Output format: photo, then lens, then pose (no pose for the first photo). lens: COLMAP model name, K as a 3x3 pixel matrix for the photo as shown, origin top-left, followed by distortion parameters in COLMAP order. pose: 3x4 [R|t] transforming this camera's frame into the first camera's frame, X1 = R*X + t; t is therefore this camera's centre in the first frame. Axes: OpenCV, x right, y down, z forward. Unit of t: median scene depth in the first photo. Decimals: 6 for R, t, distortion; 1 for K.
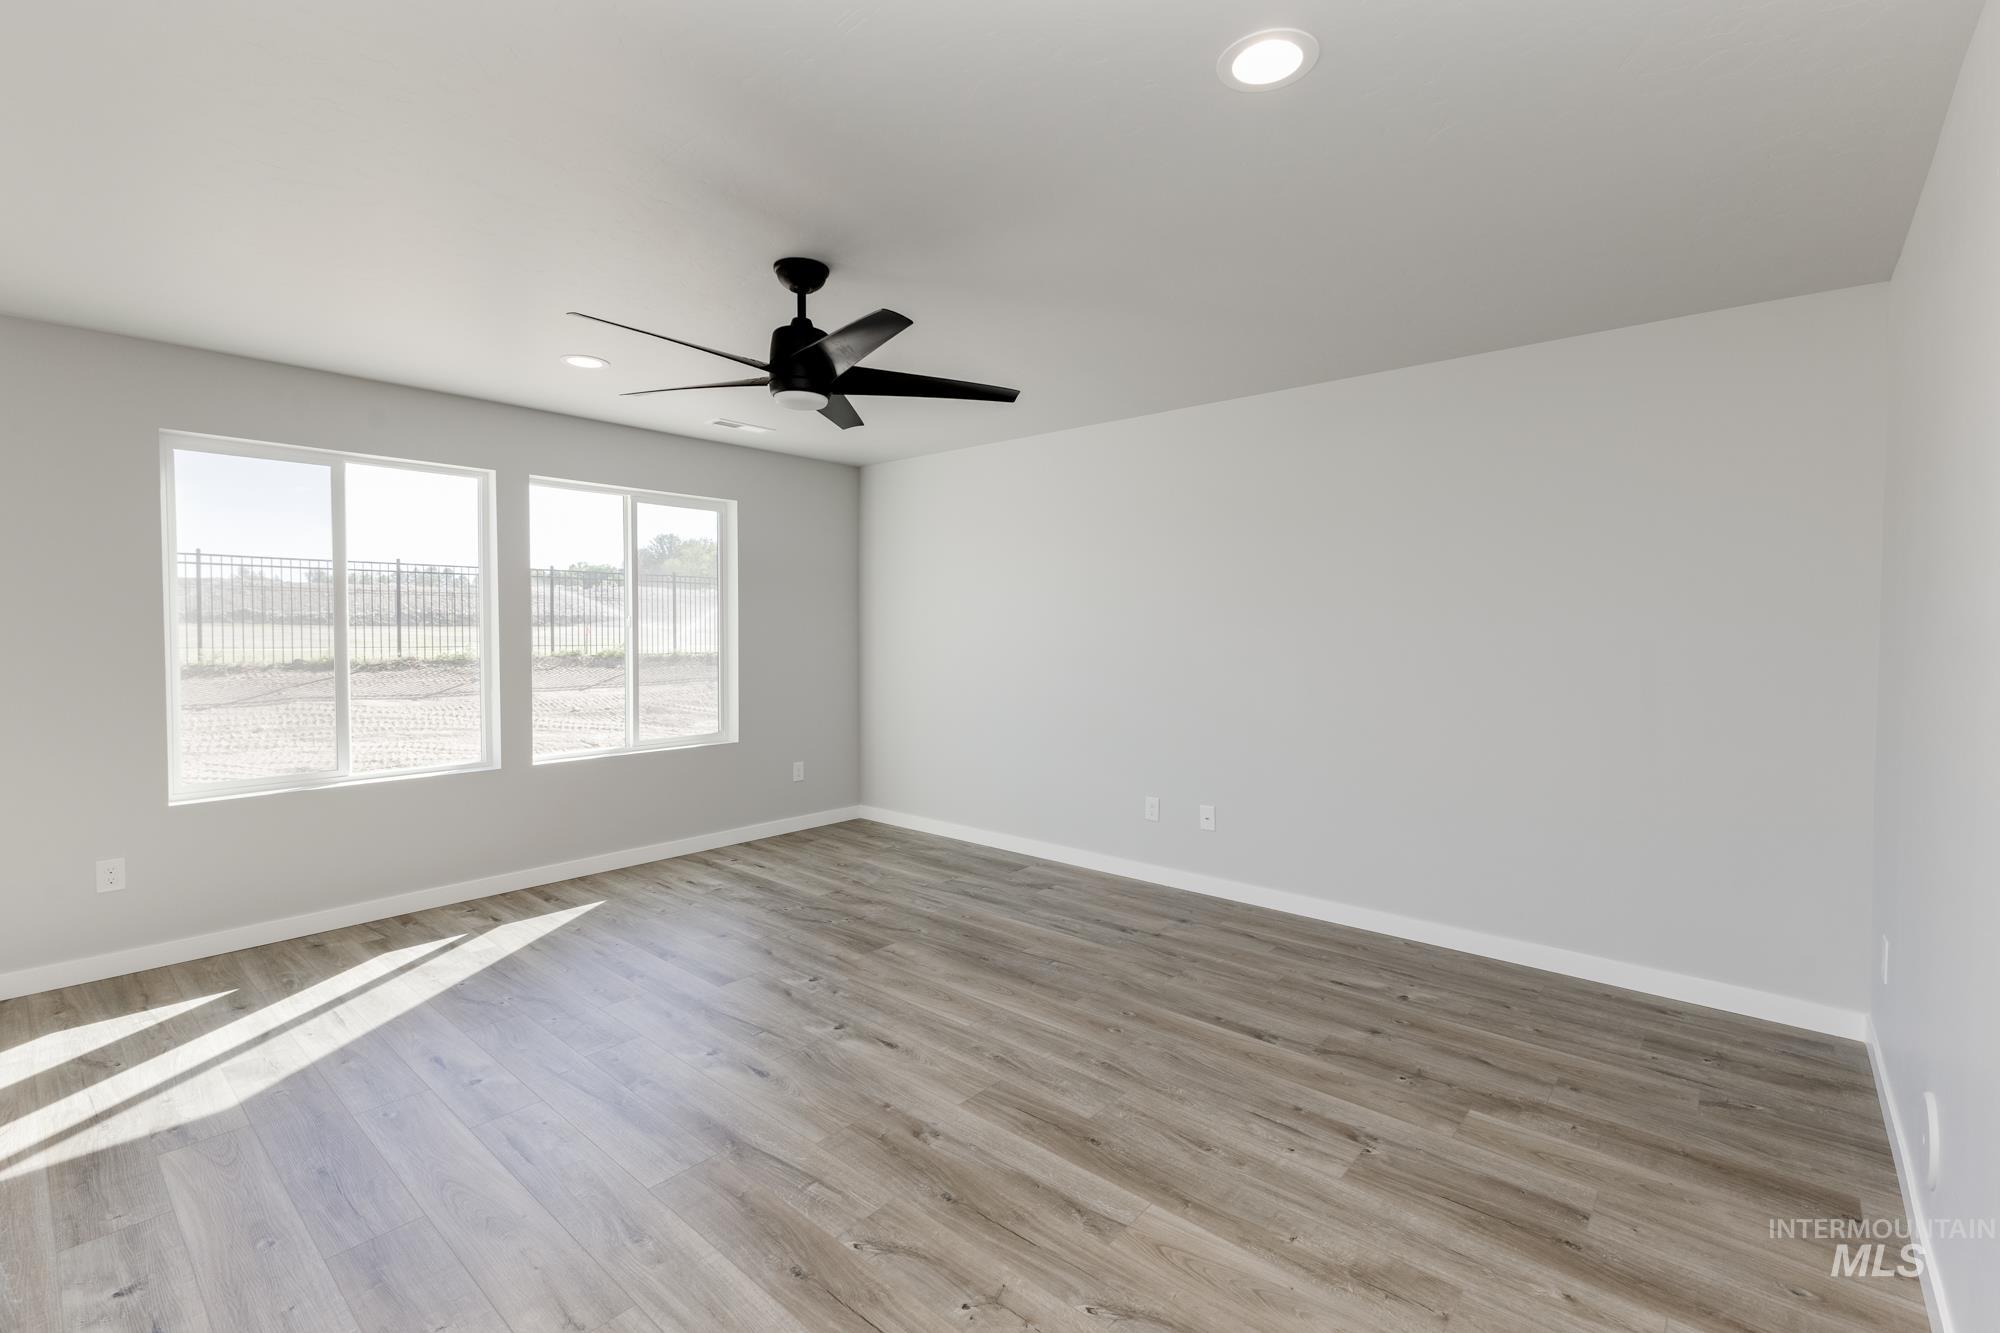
lens RADIAL K [[862.8, 0, 995.0], [0, 862.8, 660.6], [0, 0, 1]] dist [0.003690, 0.000114]
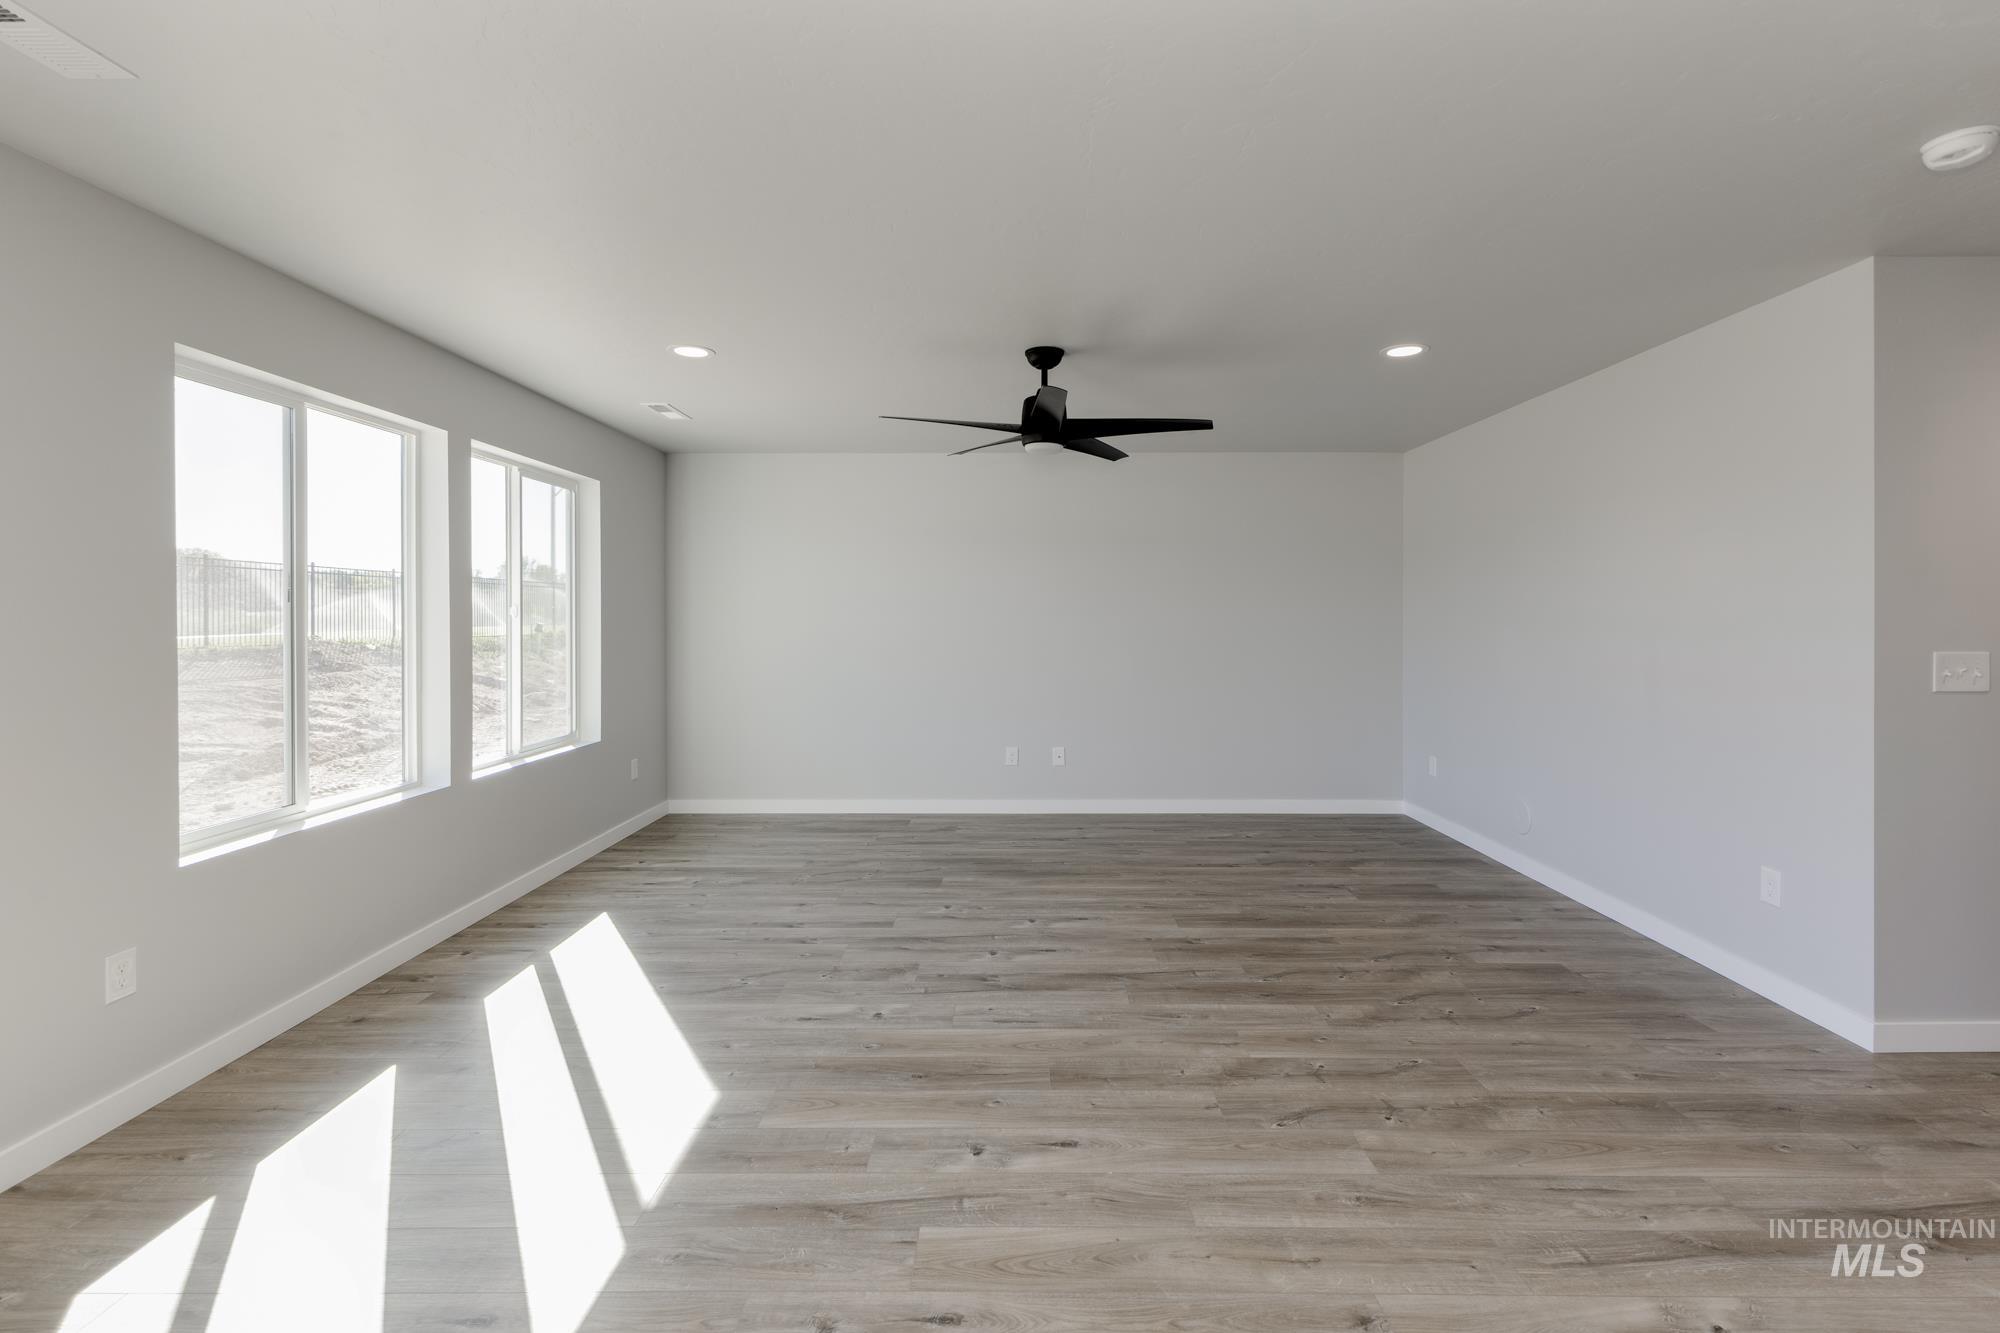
lens RADIAL K [[887.7, 0, 993.9], [0, 887.7, 635.1], [0, 0, 1]] dist [-0.000197, -0.000376]
pose [[0.766479, -0.017708, 0.642025, -0.869910], [0.026830, 0.999630, -0.004460, -0.005418], [-0.641709, 0.020644, 0.766671, -0.007665]]
